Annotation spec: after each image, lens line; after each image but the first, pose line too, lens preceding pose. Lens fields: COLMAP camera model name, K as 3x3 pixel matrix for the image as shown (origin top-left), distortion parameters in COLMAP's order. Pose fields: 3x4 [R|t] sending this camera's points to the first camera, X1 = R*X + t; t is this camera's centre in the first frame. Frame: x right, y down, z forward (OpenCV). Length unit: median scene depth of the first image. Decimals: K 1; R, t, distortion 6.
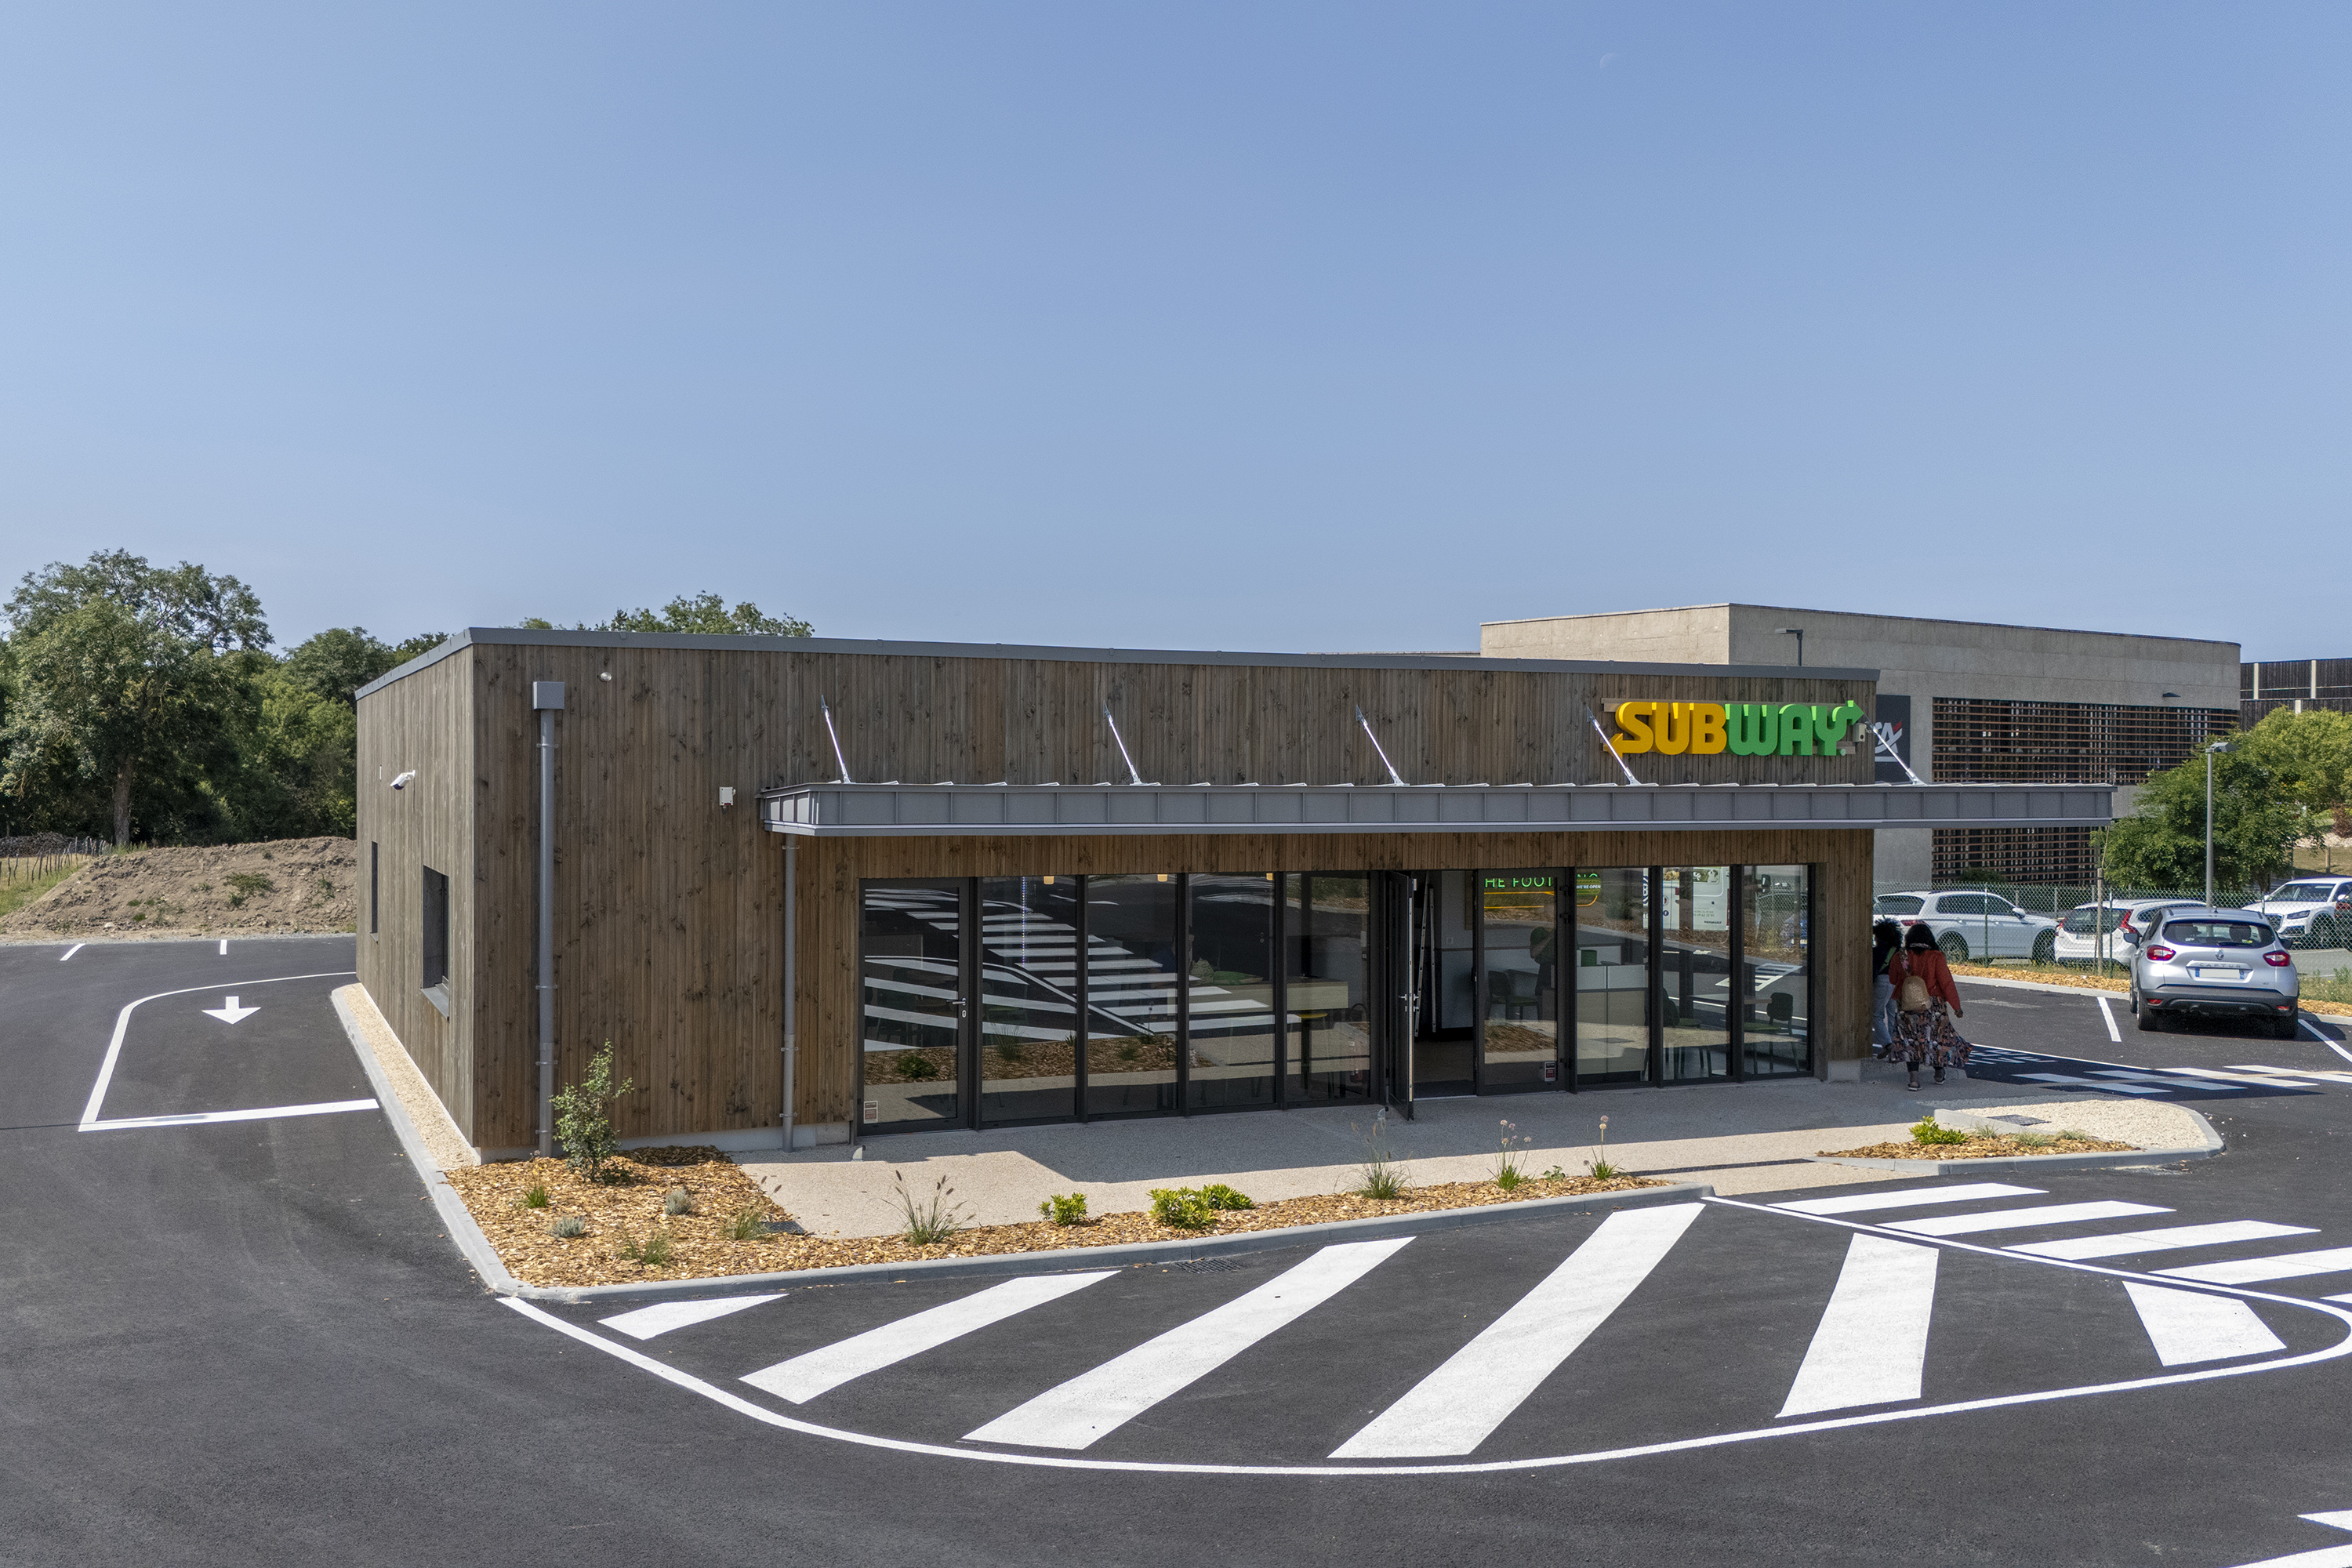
lens RADIAL K [[2048.2, 0, 1037.3], [0, 2048.2, 814.1], [0, 0, 1]] dist [0.029500, 0.000531]
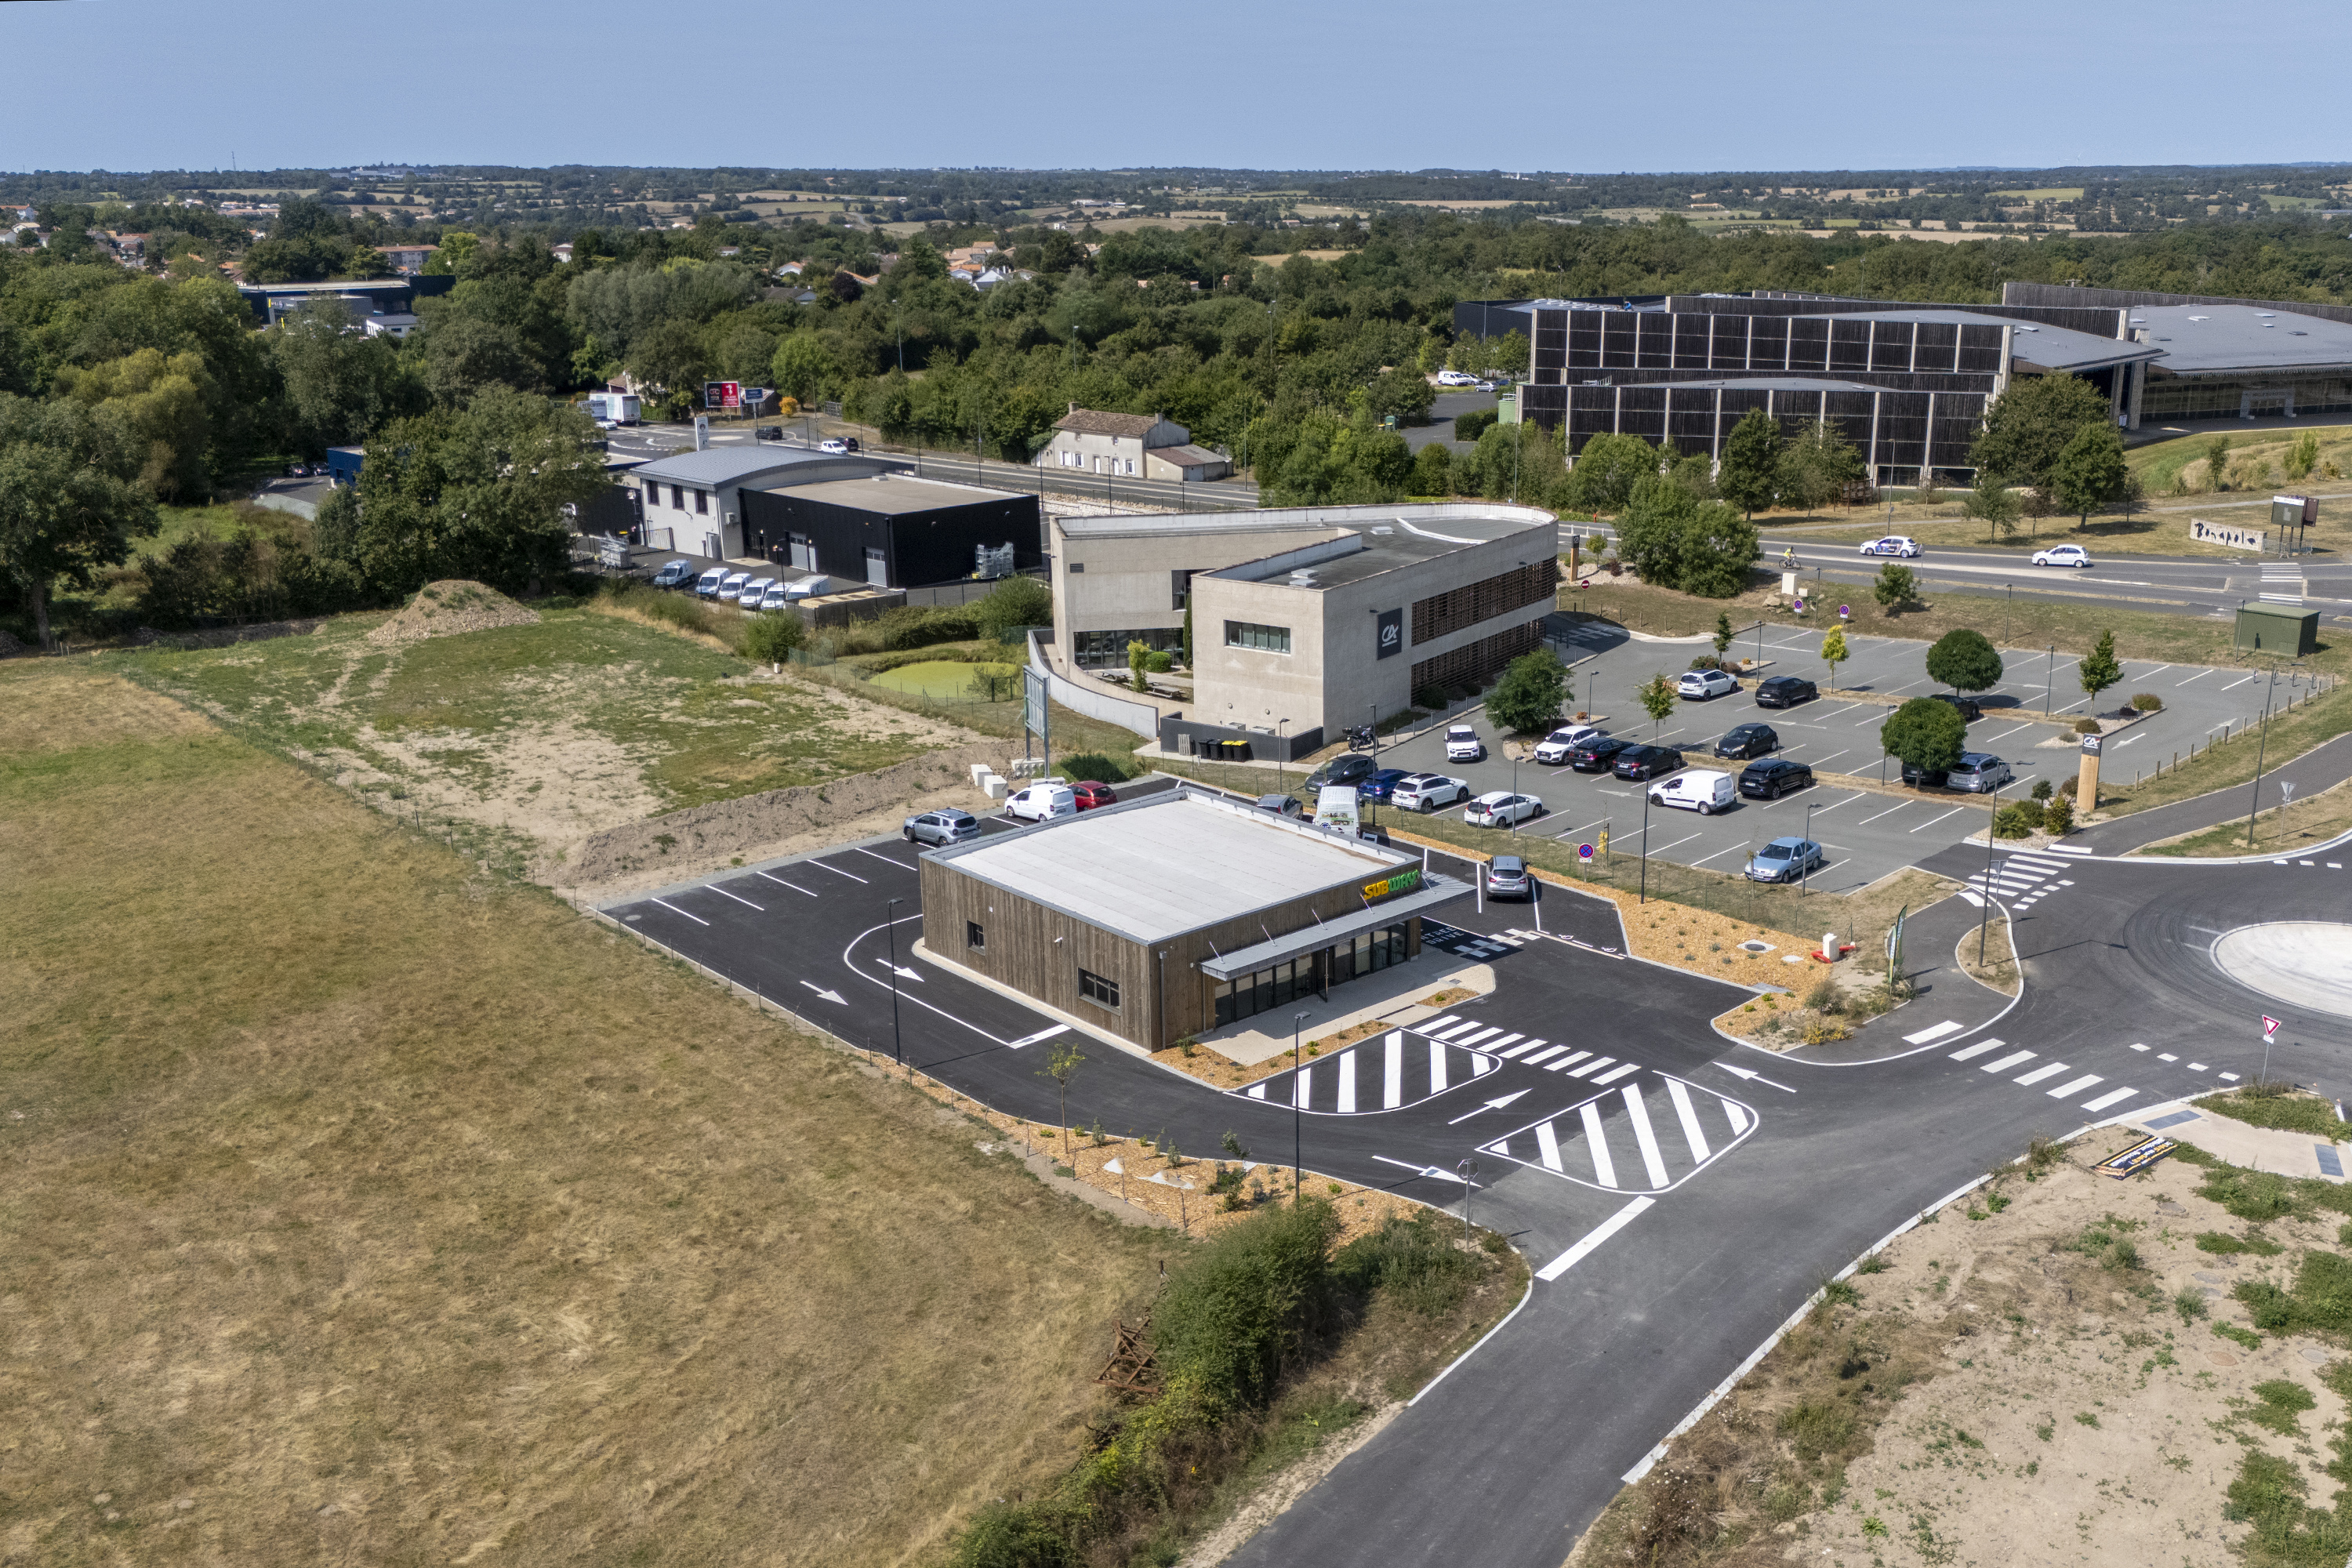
lens RADIAL K [[2049.3, 0, 1160.5], [0, 2049.3, 820.2], [0, 0, 1]] dist [0.089026, -0.106460]
pose [[0.950673, -0.116041, 0.287671, -1.450582], [0.035639, 0.962111, 0.270319, -1.506777], [-0.308140, -0.246733, 0.918789, -2.964956]]
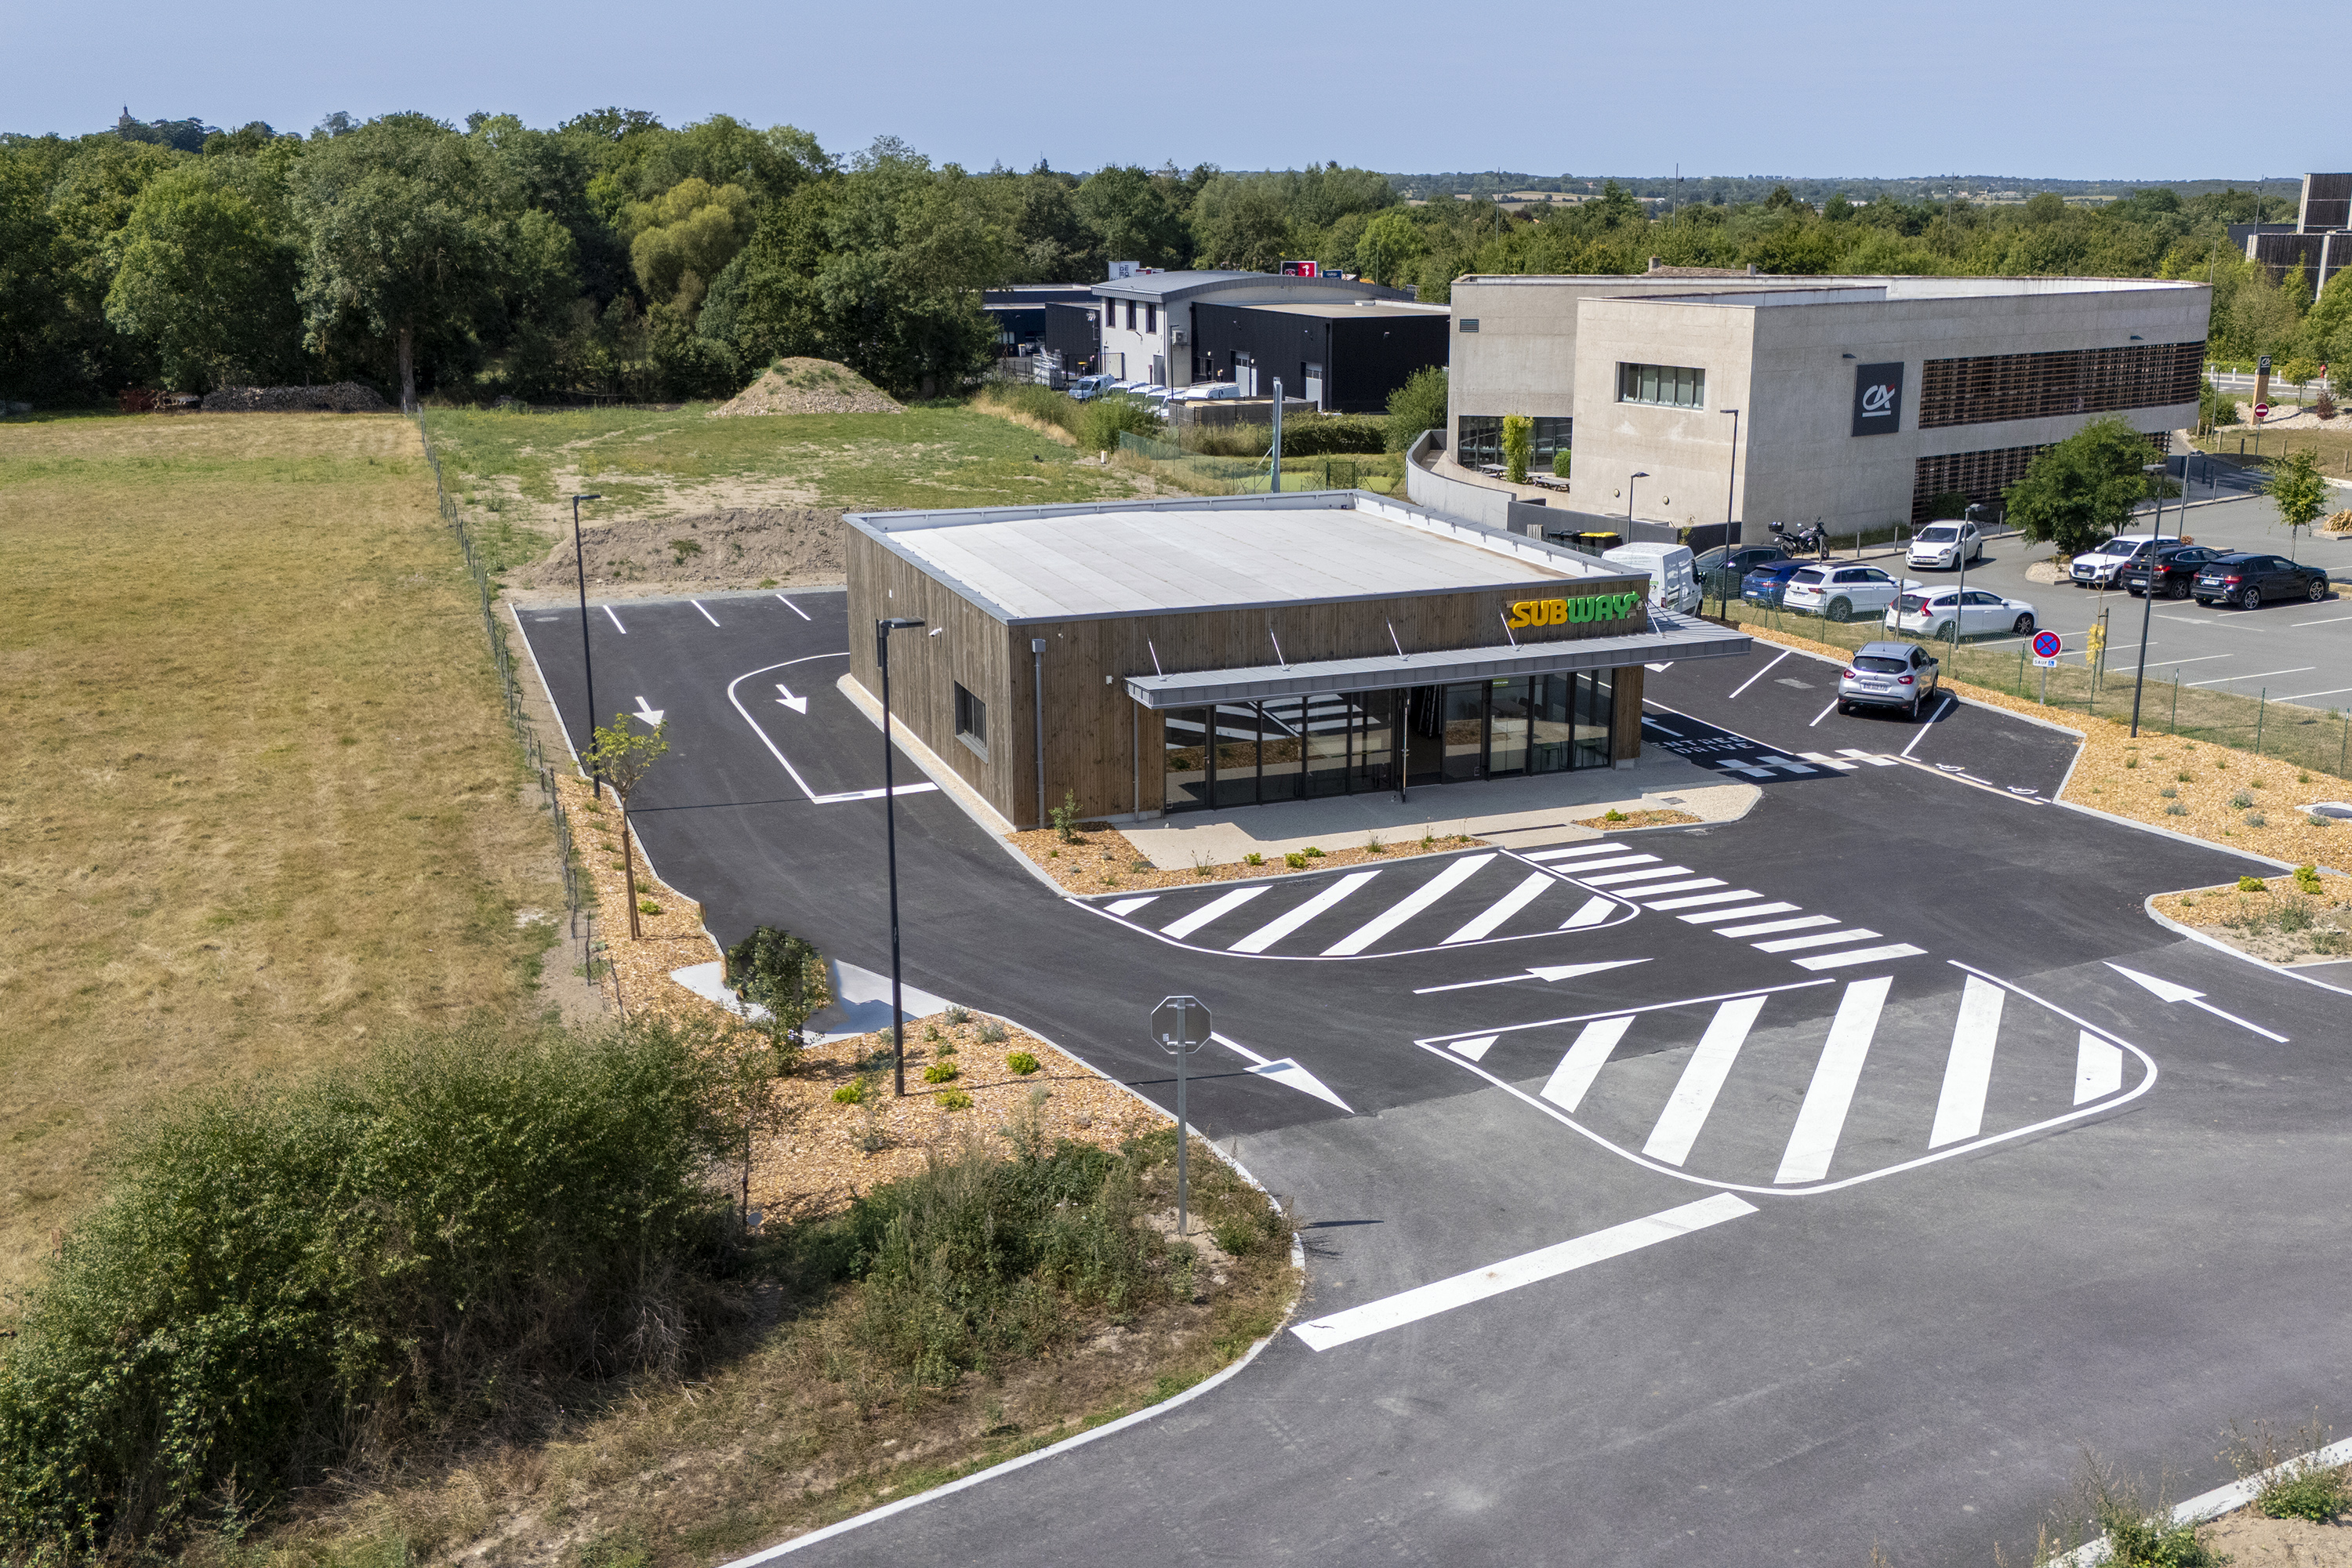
lens RADIAL K [[2111.7, 0, 1176.0], [0, 2111.7, 784.0], [0, 0, 1]] dist [0.088303, -0.135453]
pose [[0.999825, 0.000031, -0.018689, -0.029879], [0.004539, 0.969661, 0.244411, -0.486629], [0.018130, -0.244453, 0.969492, -1.393971]]
